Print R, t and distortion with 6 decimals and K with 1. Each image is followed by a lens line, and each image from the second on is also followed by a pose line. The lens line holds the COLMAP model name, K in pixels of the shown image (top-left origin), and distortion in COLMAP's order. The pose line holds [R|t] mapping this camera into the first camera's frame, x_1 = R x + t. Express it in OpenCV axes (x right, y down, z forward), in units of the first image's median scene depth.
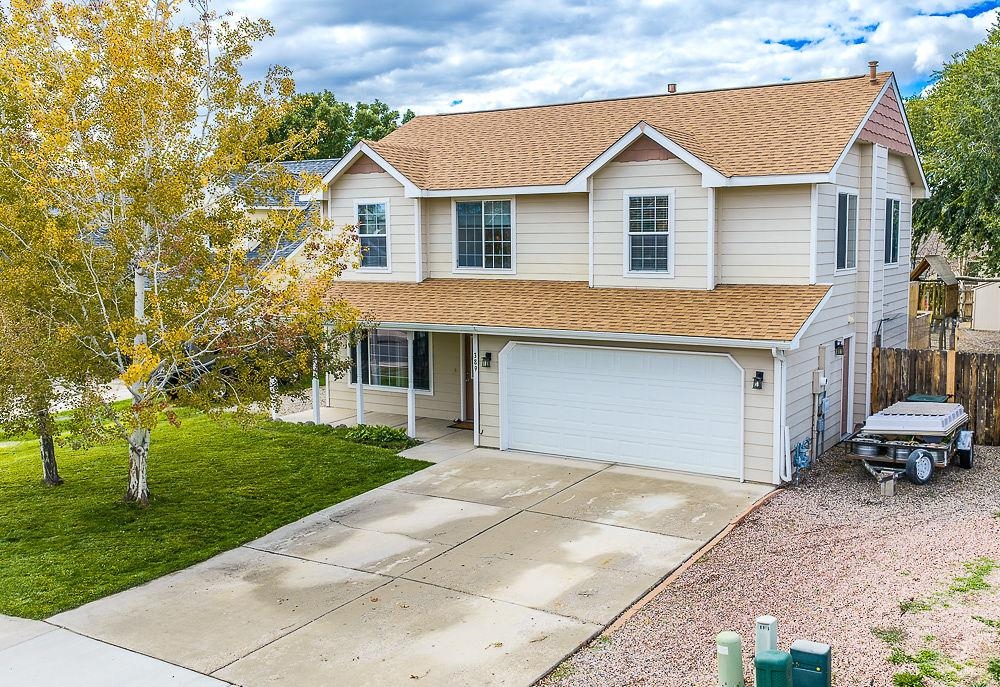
lens RADIAL K [[972.5, 0, 541.2], [0, 972.5, 342.6], [0, 0, 1]] dist [0.015457, 0.006489]
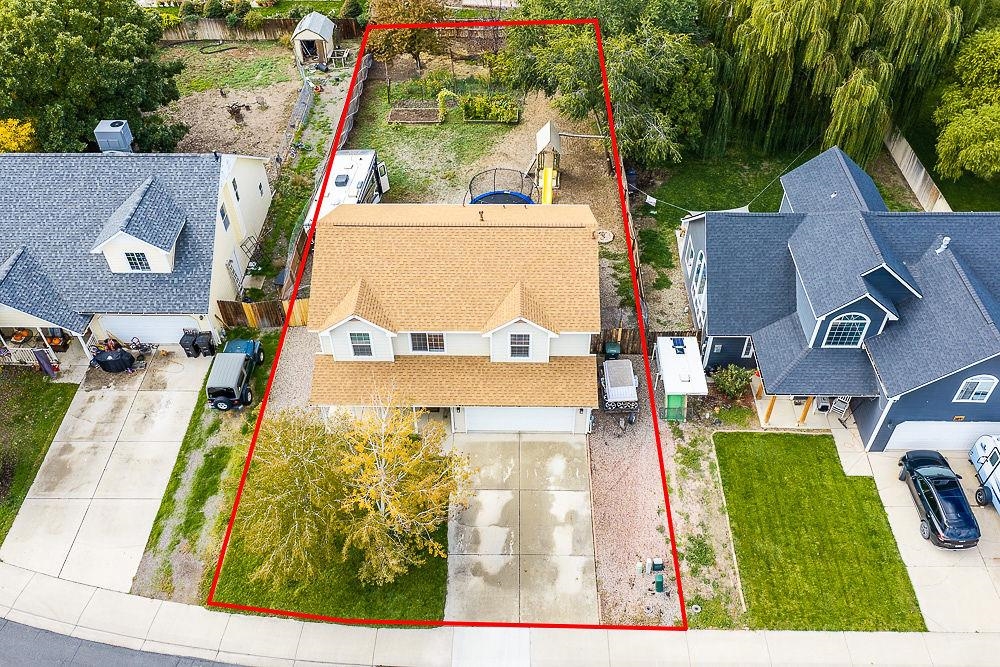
lens RADIAL K [[824.1, 0, 503.0], [0, 824.1, 330.9], [0, 0, 1]] dist [0.039530, -0.068803]
pose [[0.859744, -0.354521, 0.367635, -0.721964], [0.053705, 0.778593, 0.625226, -1.565766], [-0.507894, -0.517790, 0.688430, -0.341601]]
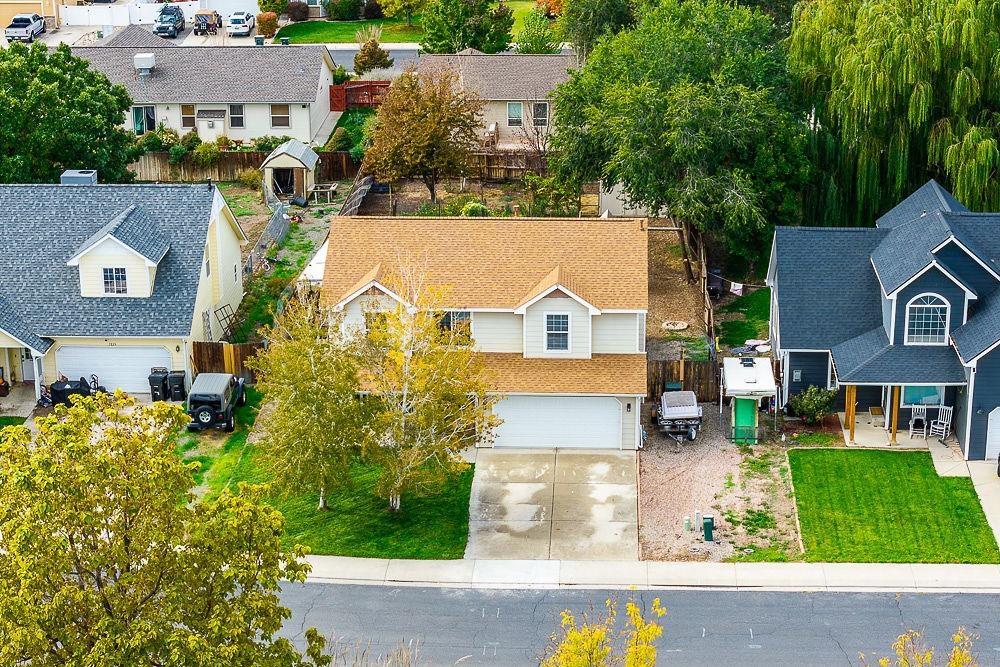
lens RADIAL K [[2016.1, 0, 500.0], [0, 2016.1, 333.5], [0, 0, 1]] dist [-0.171940, 0.507345]
pose [[0.879523, -0.153980, 0.450256, -2.151219], [0.051161, 0.971313, 0.232236, -1.246871], [-0.473099, -0.181222, 0.862169, -2.911291]]
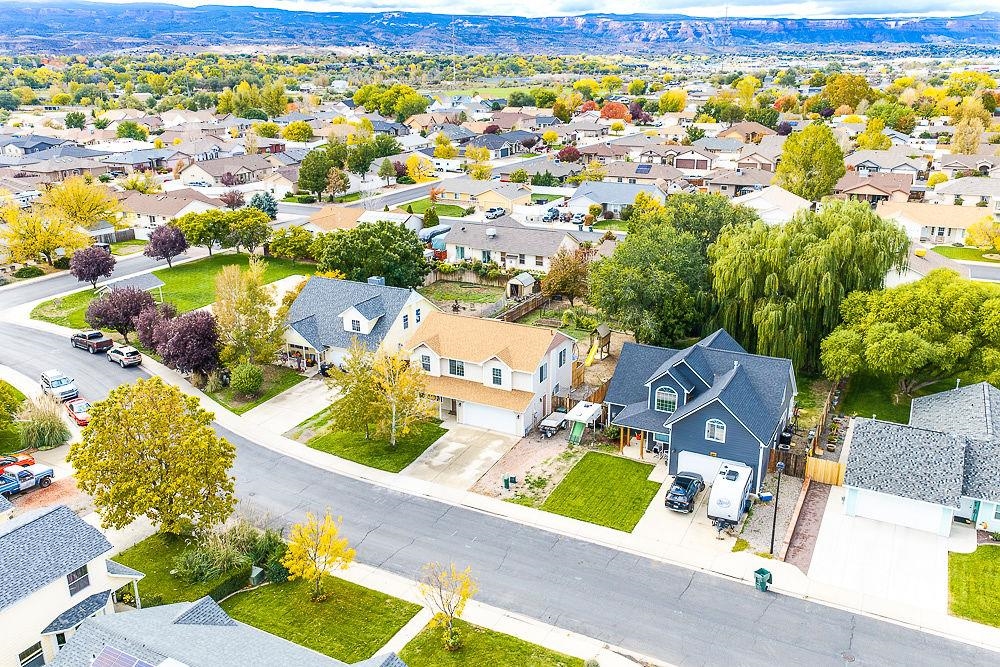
lens RADIAL K [[824.1, 0, 503.0], [0, 824.1, 330.9], [0, 0, 1]] dist [0.039530, -0.068803]
pose [[0.997409, -0.020861, 0.068849, -0.128749], [0.005684, 0.976893, 0.213652, -1.267970], [-0.071715, -0.212707, 0.974481, -2.936555]]
